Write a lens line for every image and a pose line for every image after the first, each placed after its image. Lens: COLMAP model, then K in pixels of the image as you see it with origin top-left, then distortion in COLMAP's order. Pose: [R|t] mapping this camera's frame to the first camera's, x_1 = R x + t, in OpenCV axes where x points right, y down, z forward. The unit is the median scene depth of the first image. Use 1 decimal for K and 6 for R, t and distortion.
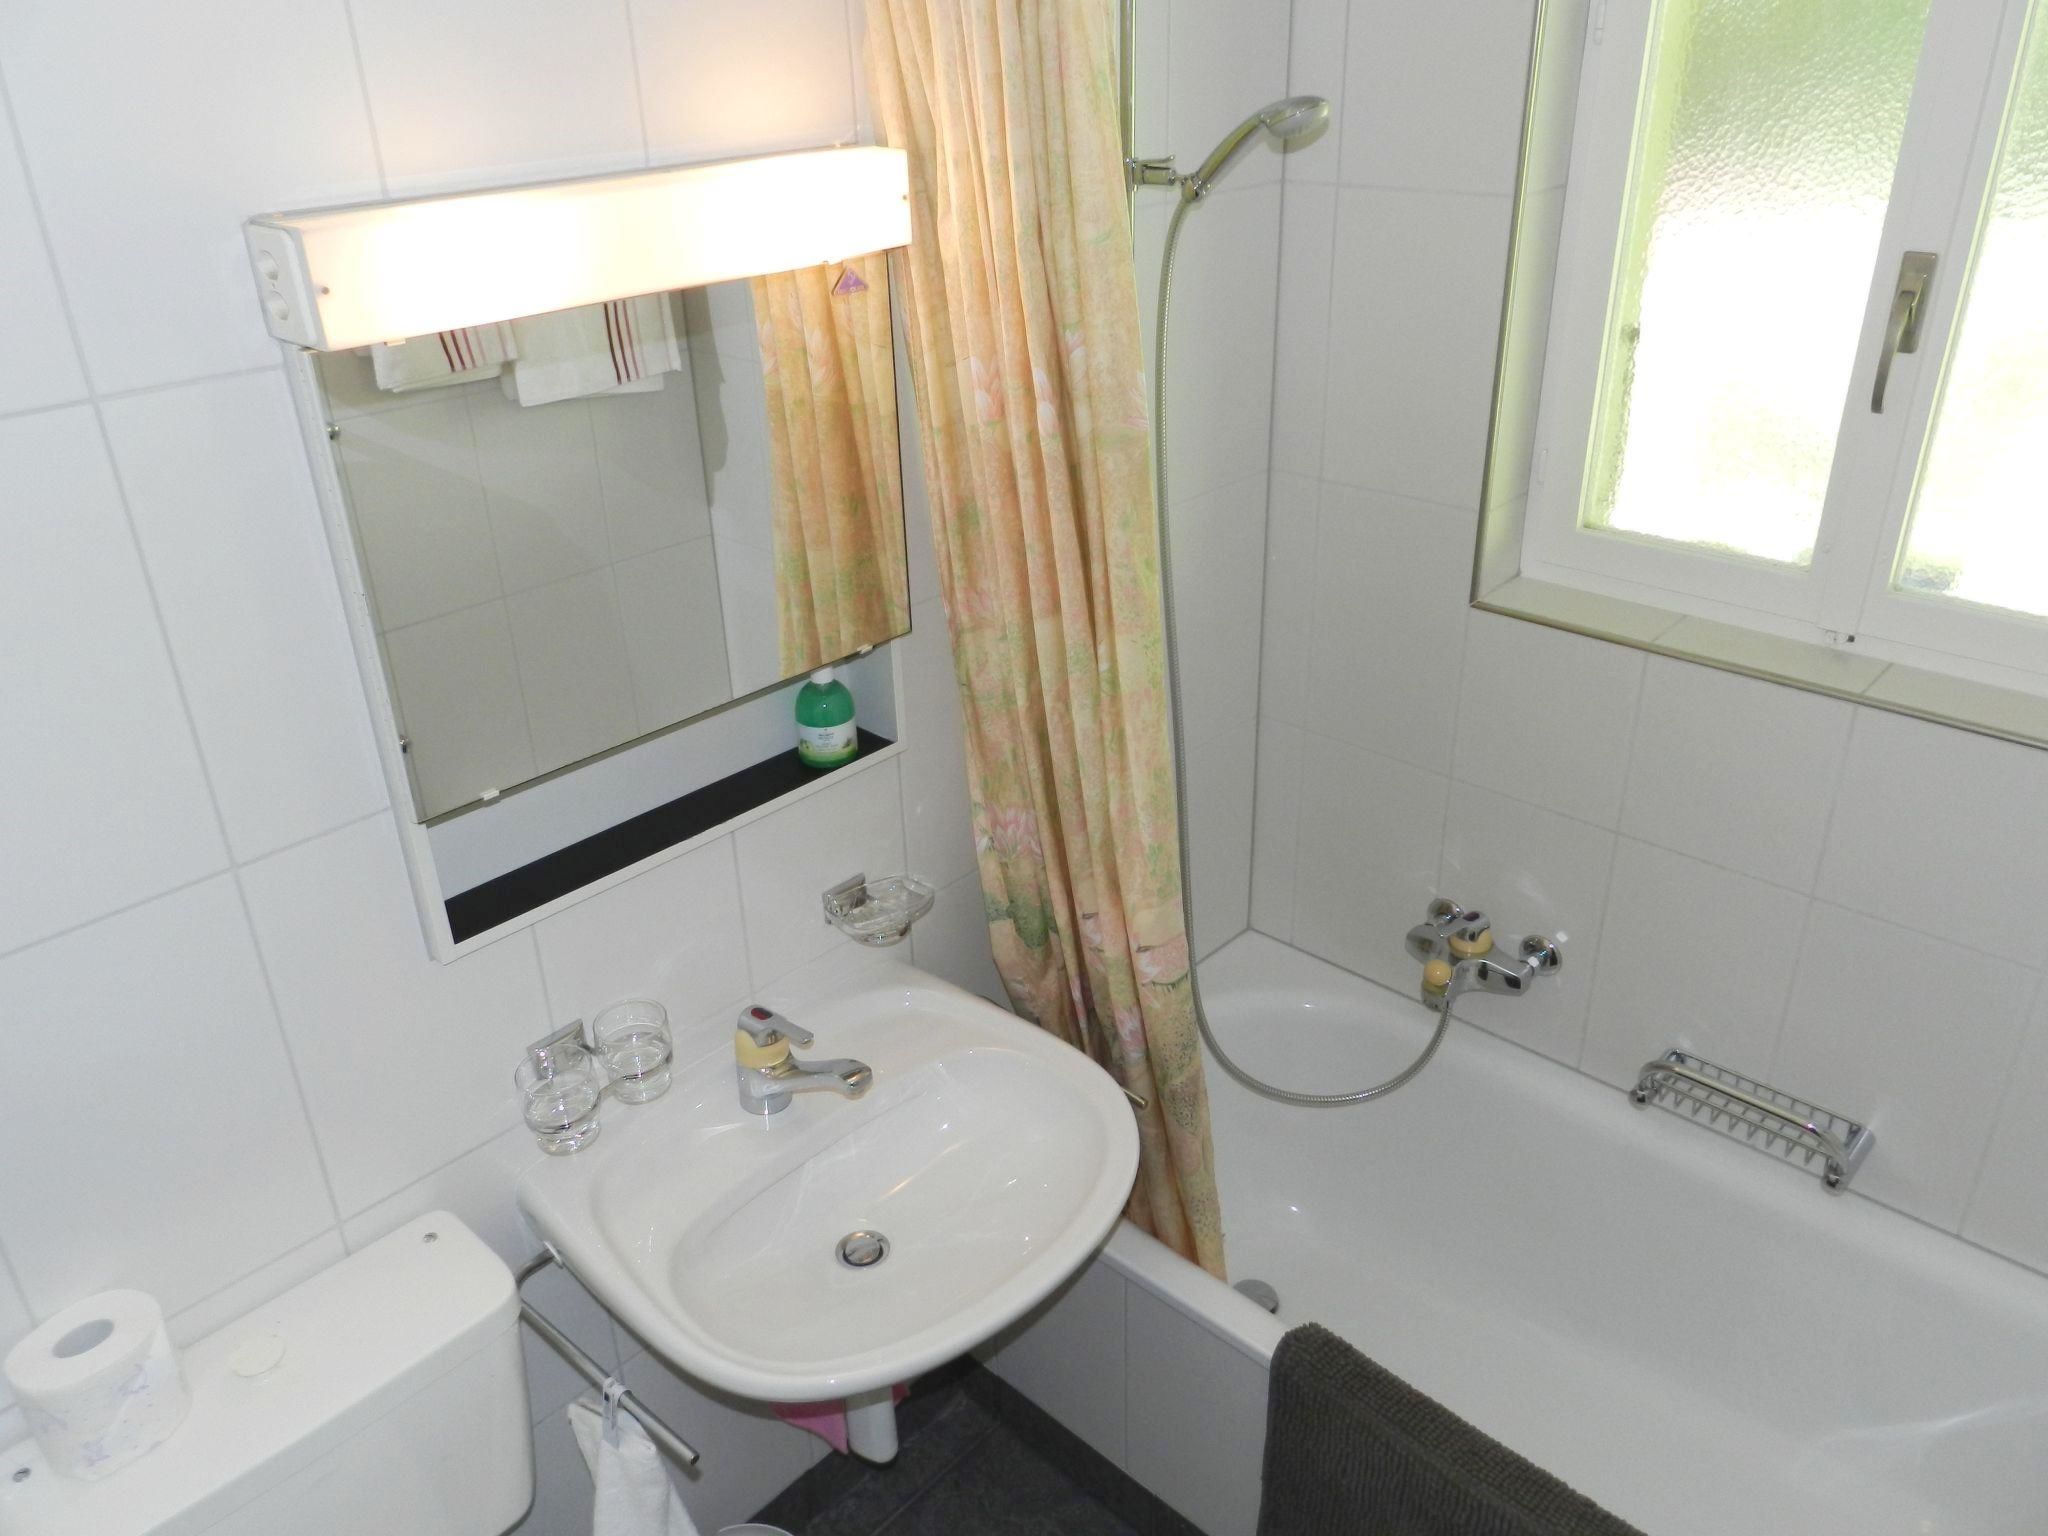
lens RADIAL K [[1518.8, 0, 1024.0], [0, 1518.8, 768.0], [0, 0, 1]] dist [-0.000599, -0.000441]
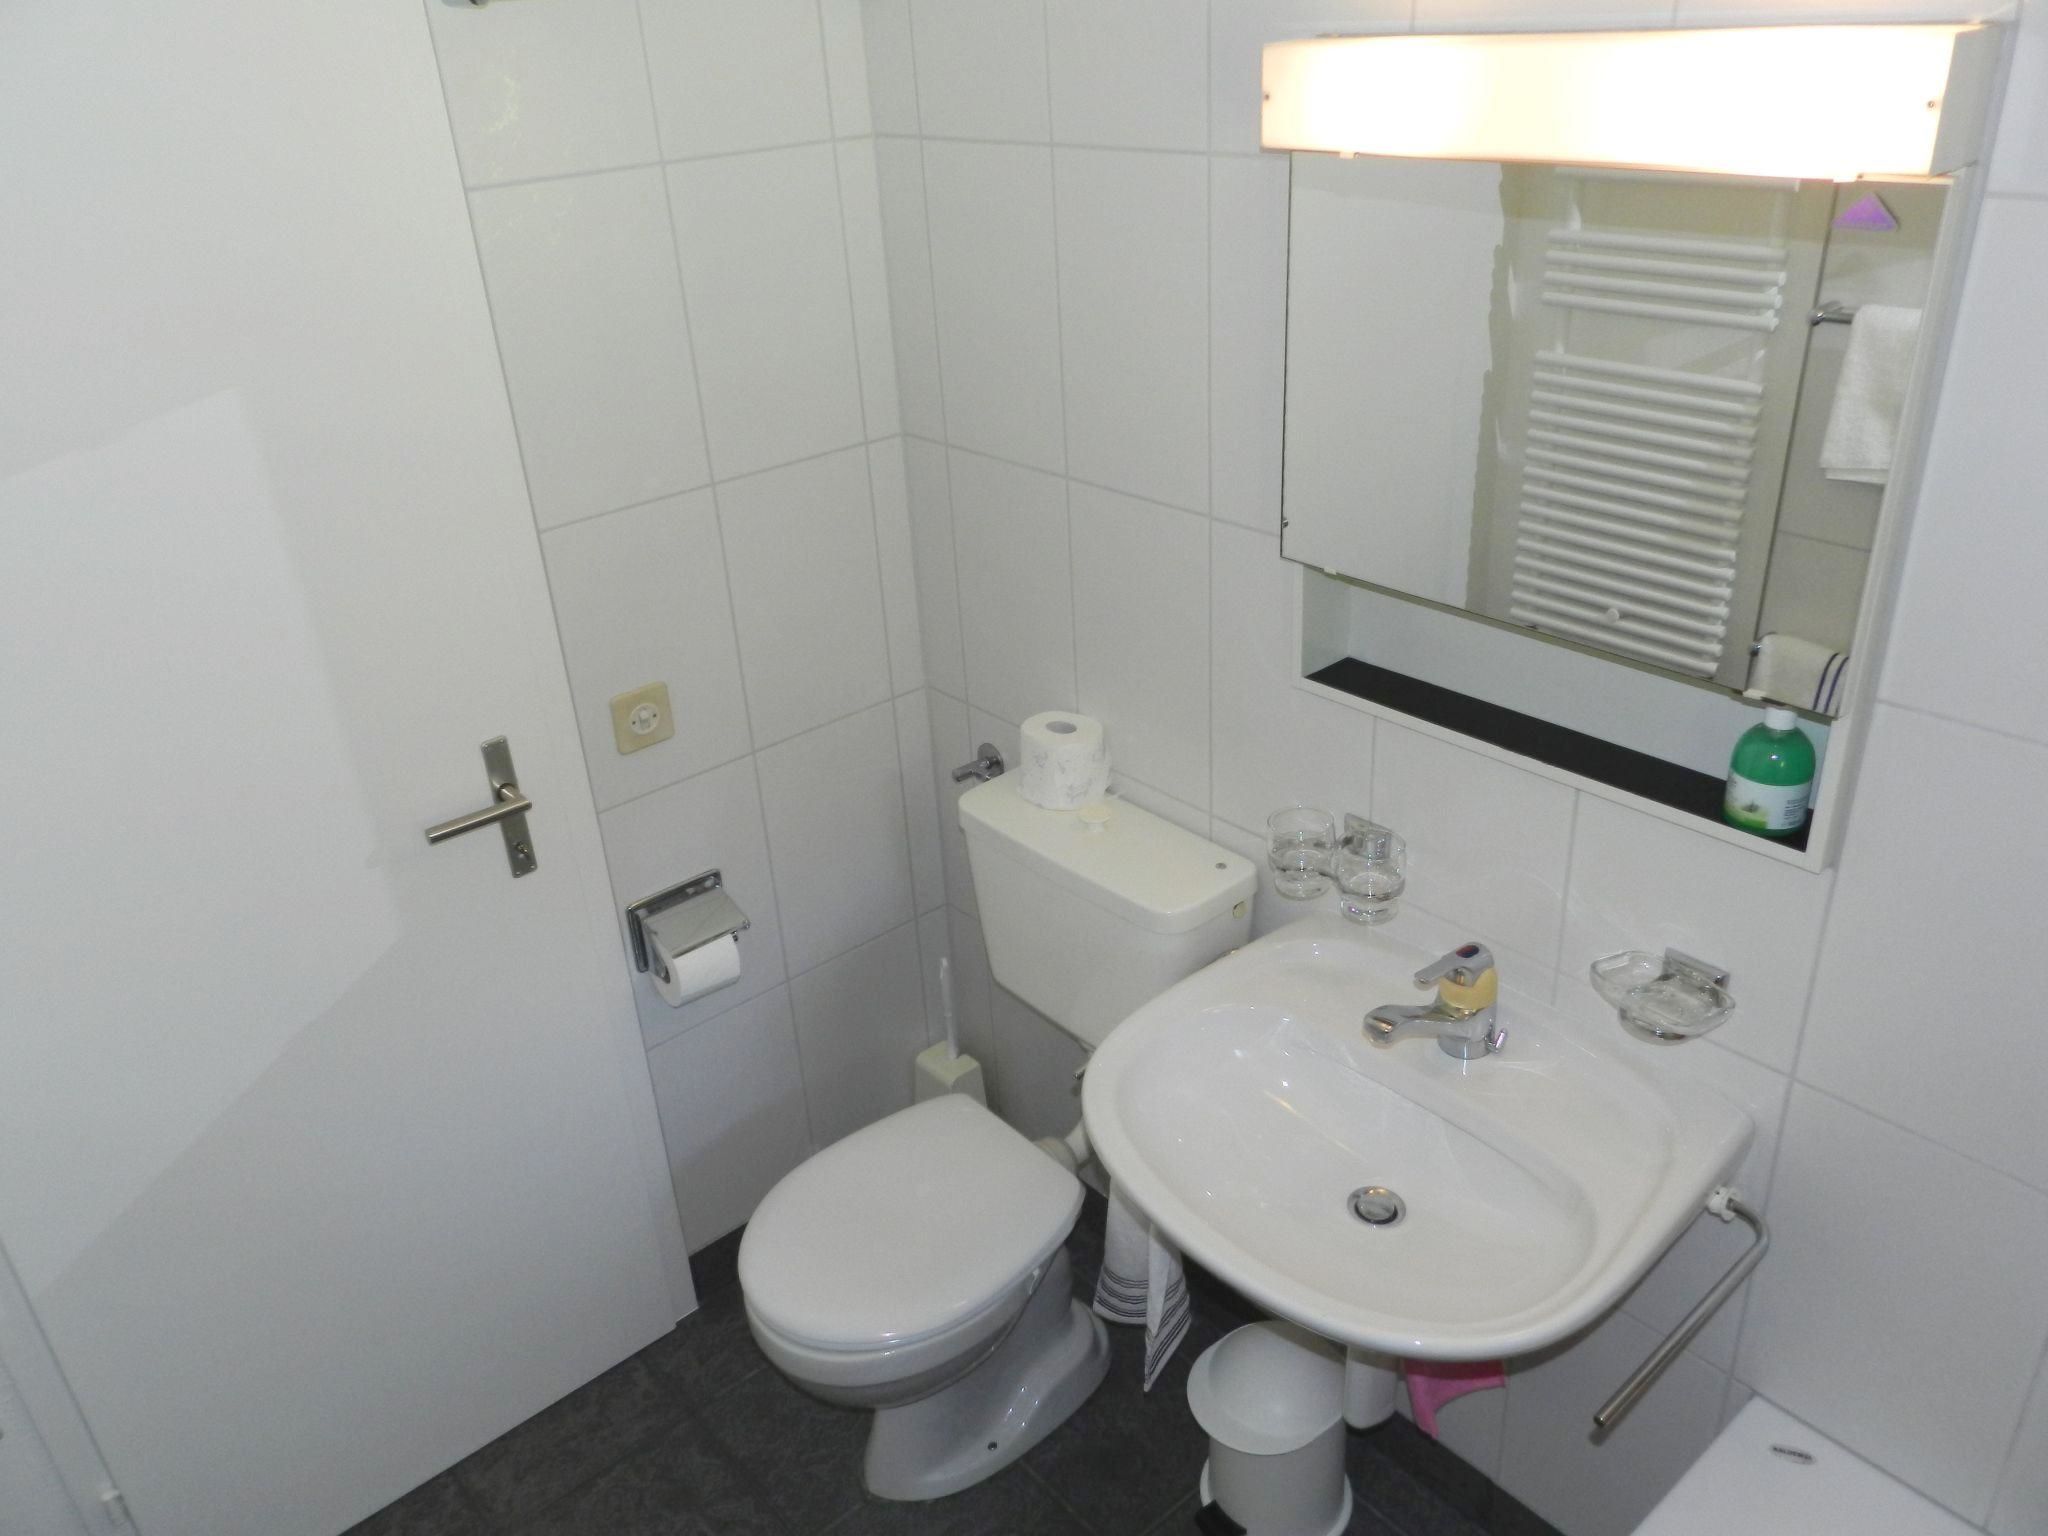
lens RADIAL K [[1518.8, 0, 1024.0], [0, 1518.8, 768.0], [0, 0, 1]] dist [-0.000599, -0.000441]
pose [[-0.090163, 0.480768, -0.872200, 0.246273], [-0.417702, 0.776764, 0.471341, -0.101786], [0.904099, 0.406817, 0.130783, 0.227167]]
